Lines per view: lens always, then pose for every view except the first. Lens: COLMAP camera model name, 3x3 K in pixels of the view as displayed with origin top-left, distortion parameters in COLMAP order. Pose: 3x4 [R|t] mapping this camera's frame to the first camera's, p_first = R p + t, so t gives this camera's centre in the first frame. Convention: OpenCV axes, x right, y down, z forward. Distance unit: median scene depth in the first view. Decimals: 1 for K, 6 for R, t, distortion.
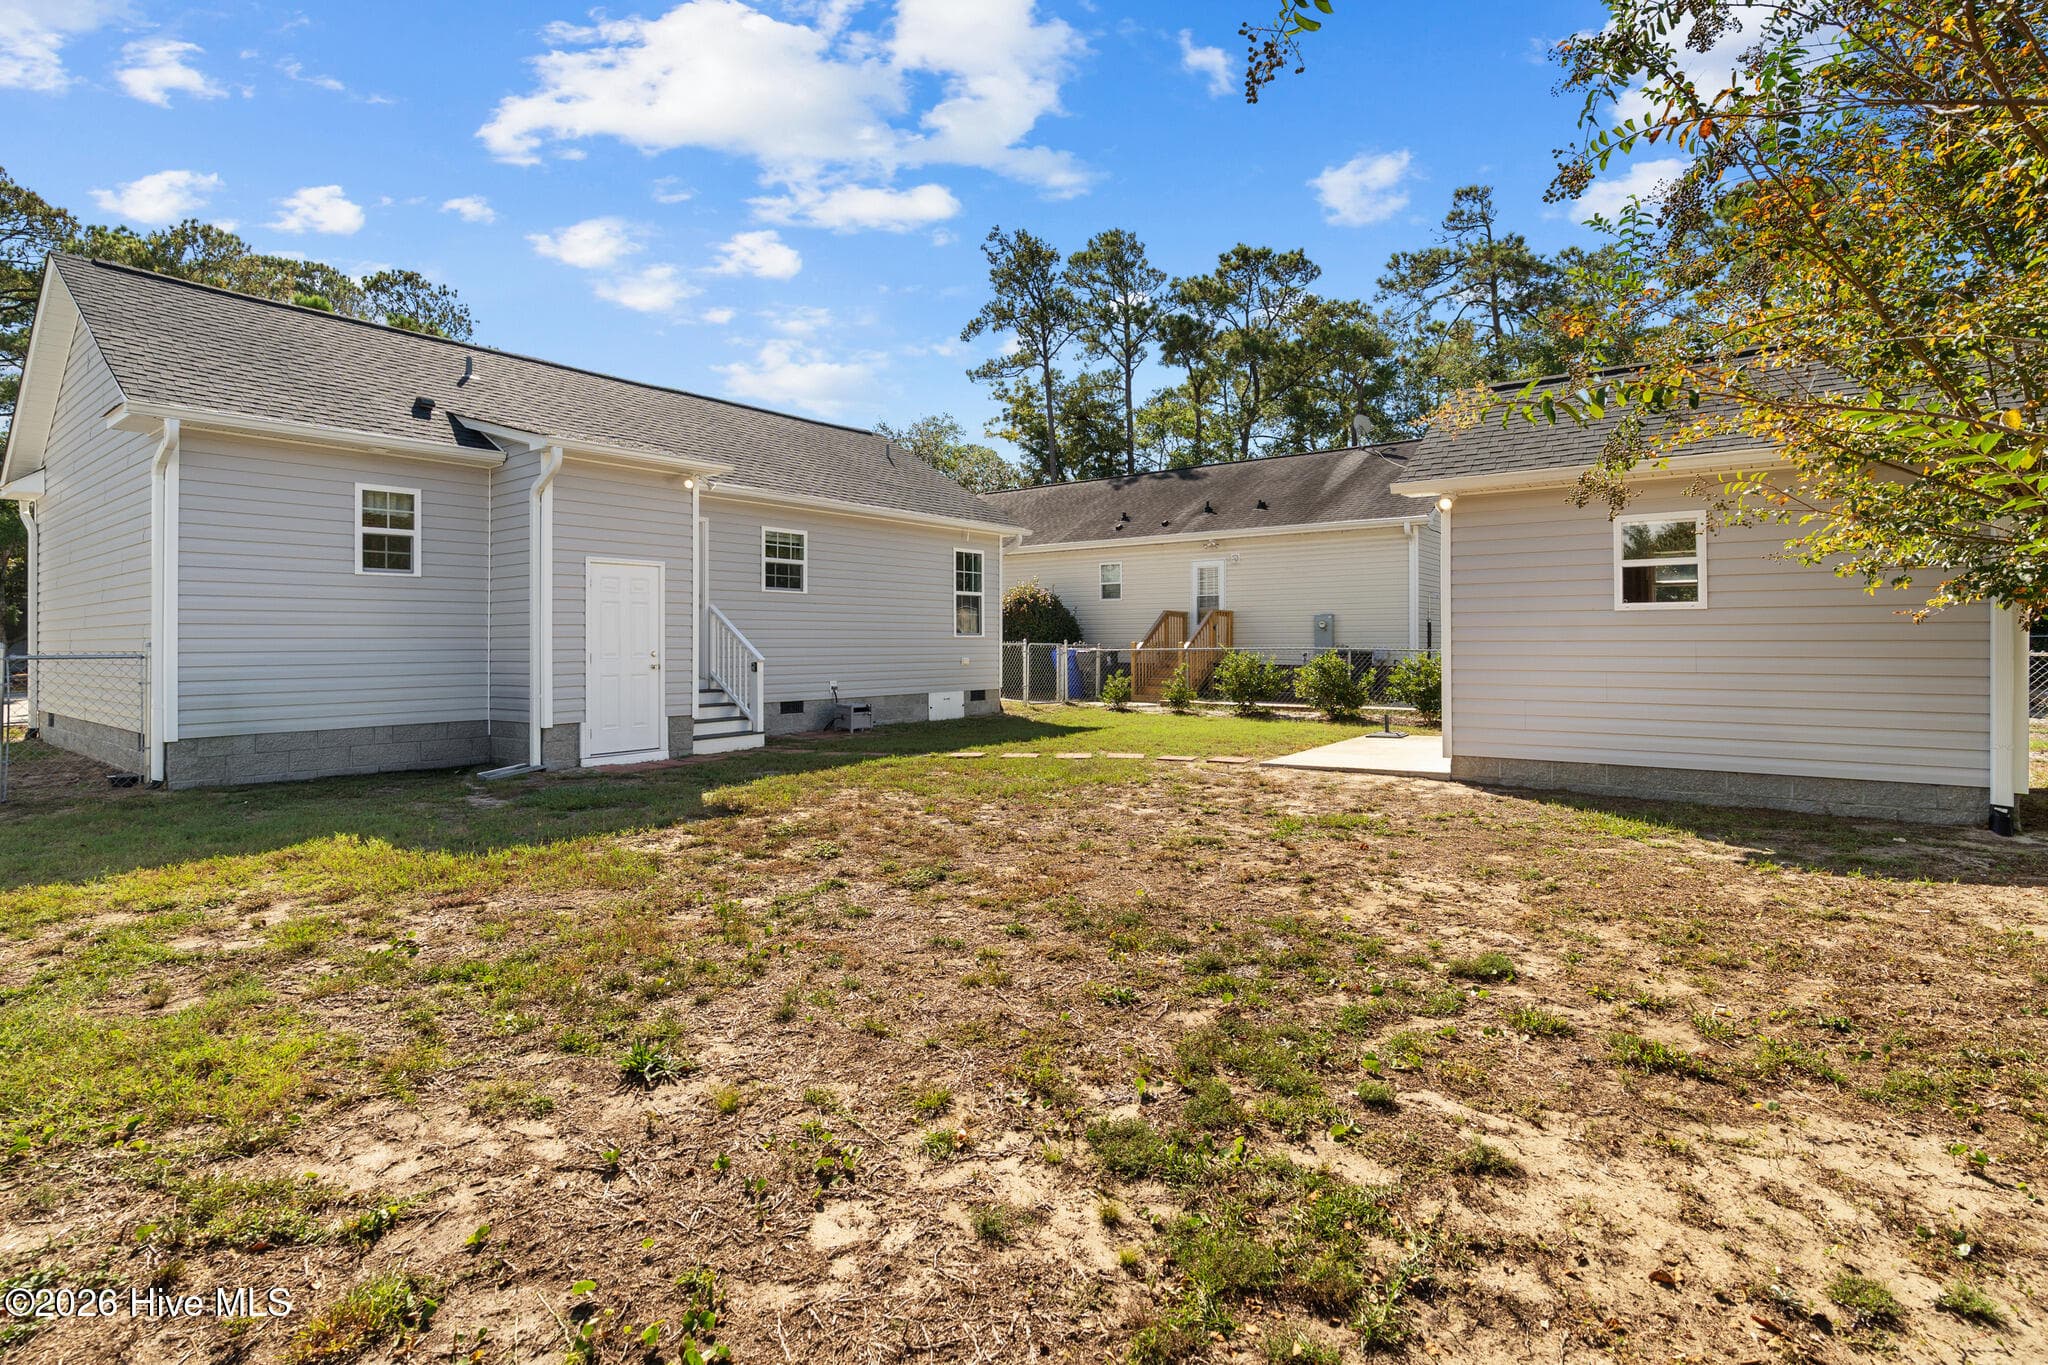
lens RADIAL K [[973.3, 0, 1059.0], [0, 973.3, 651.8], [0, 0, 1]] dist [-0.005206, -0.000310]
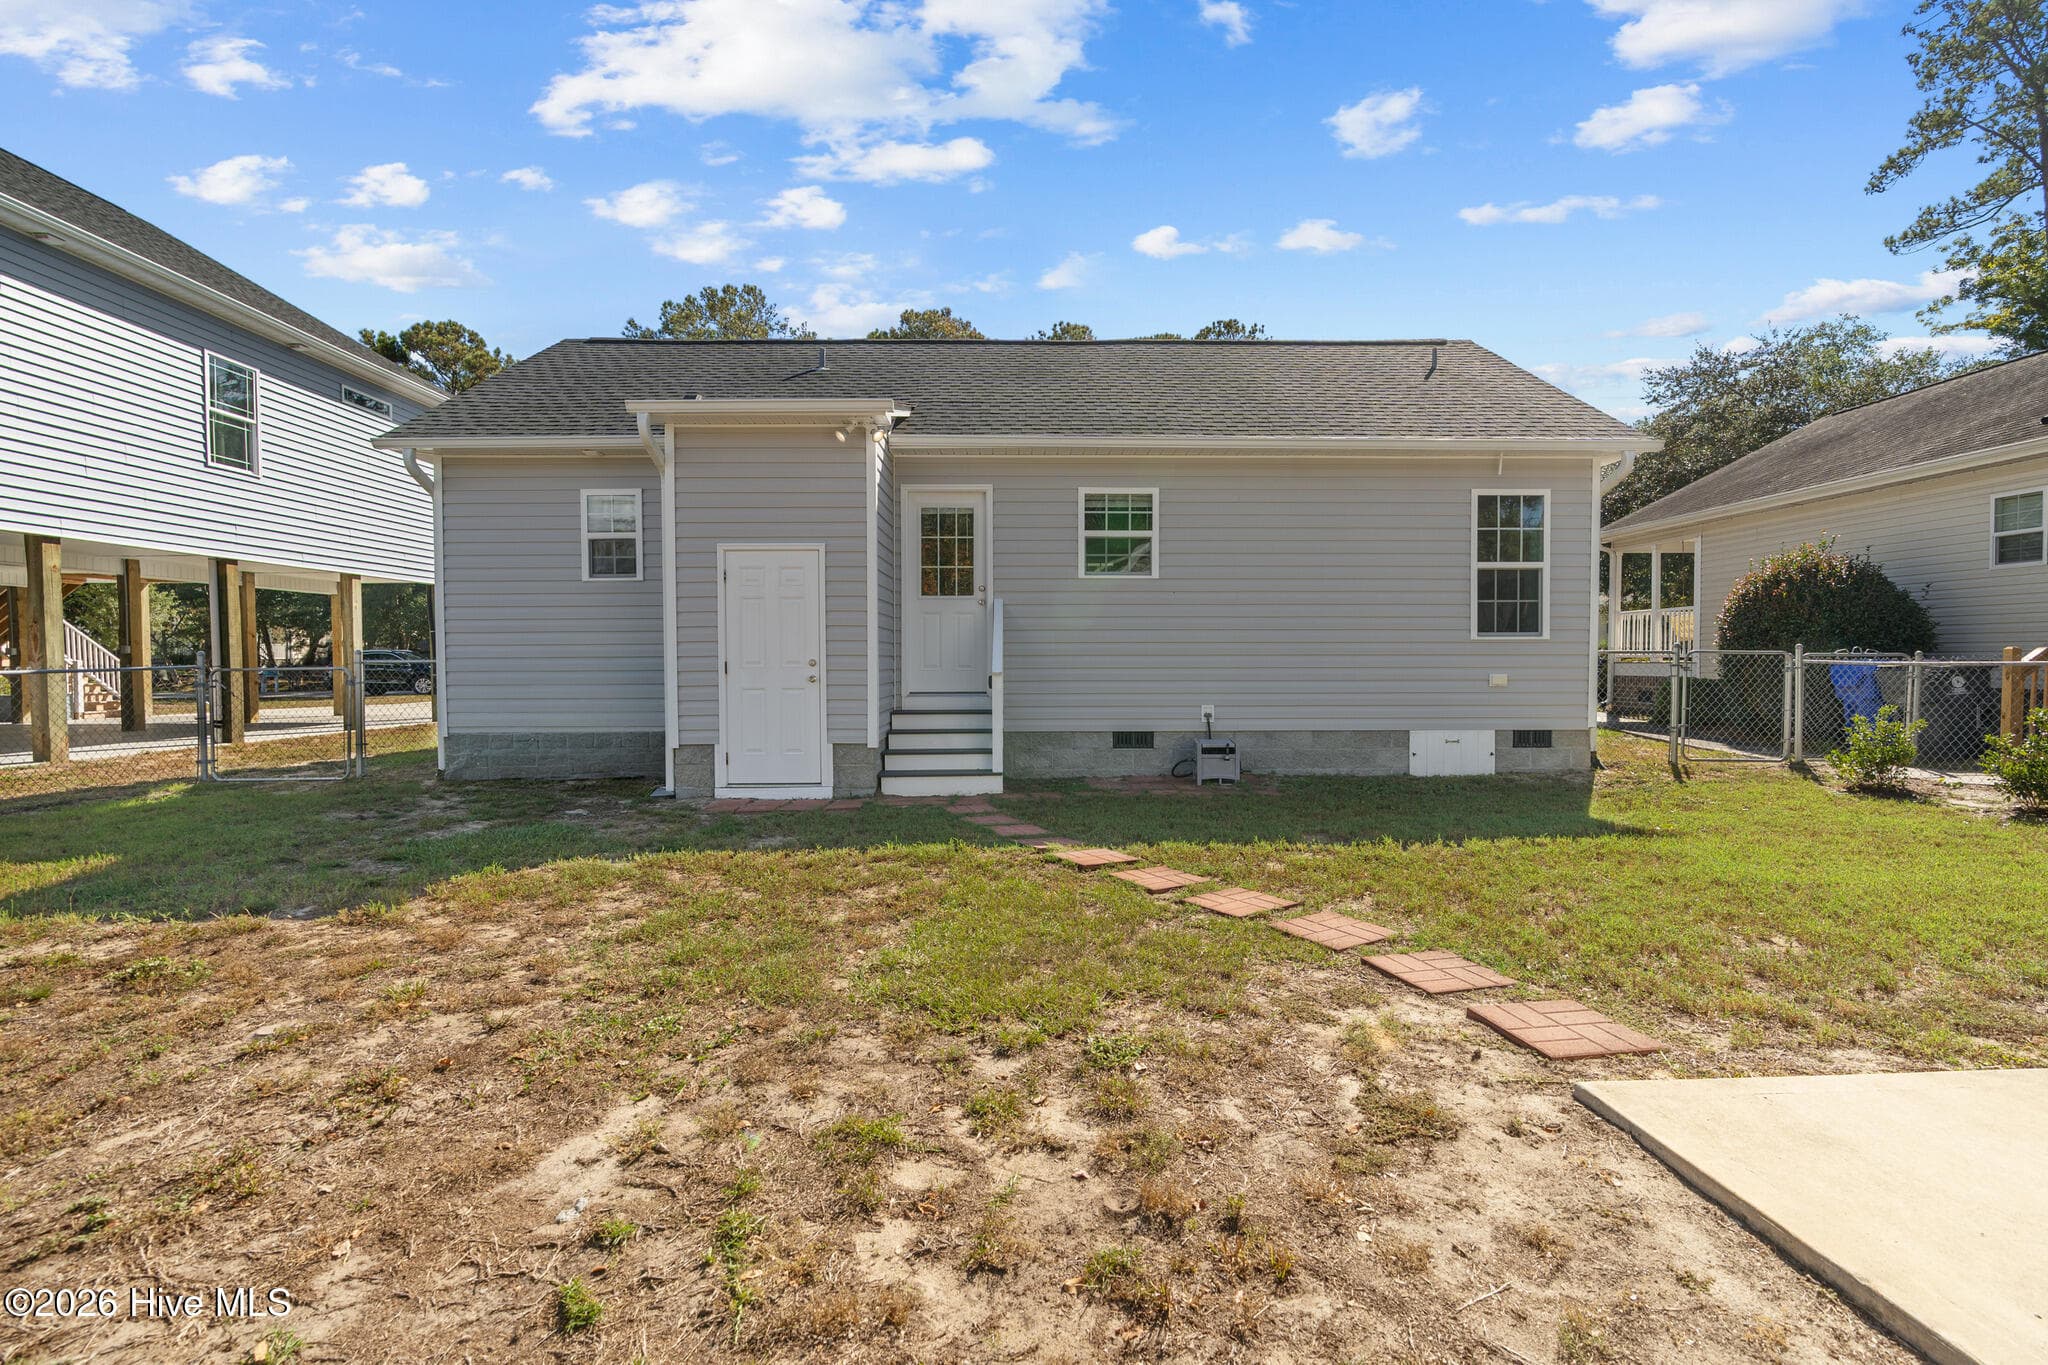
lens RADIAL K [[973.3, 0, 1059.0], [0, 973.3, 651.8], [0, 0, 1]] dist [-0.005206, -0.000310]
pose [[0.608586, -0.007752, -0.793450, 0.250582], [-0.005489, 0.999887, -0.013979, 0.003128], [0.793469, 0.012863, 0.608474, 0.524860]]
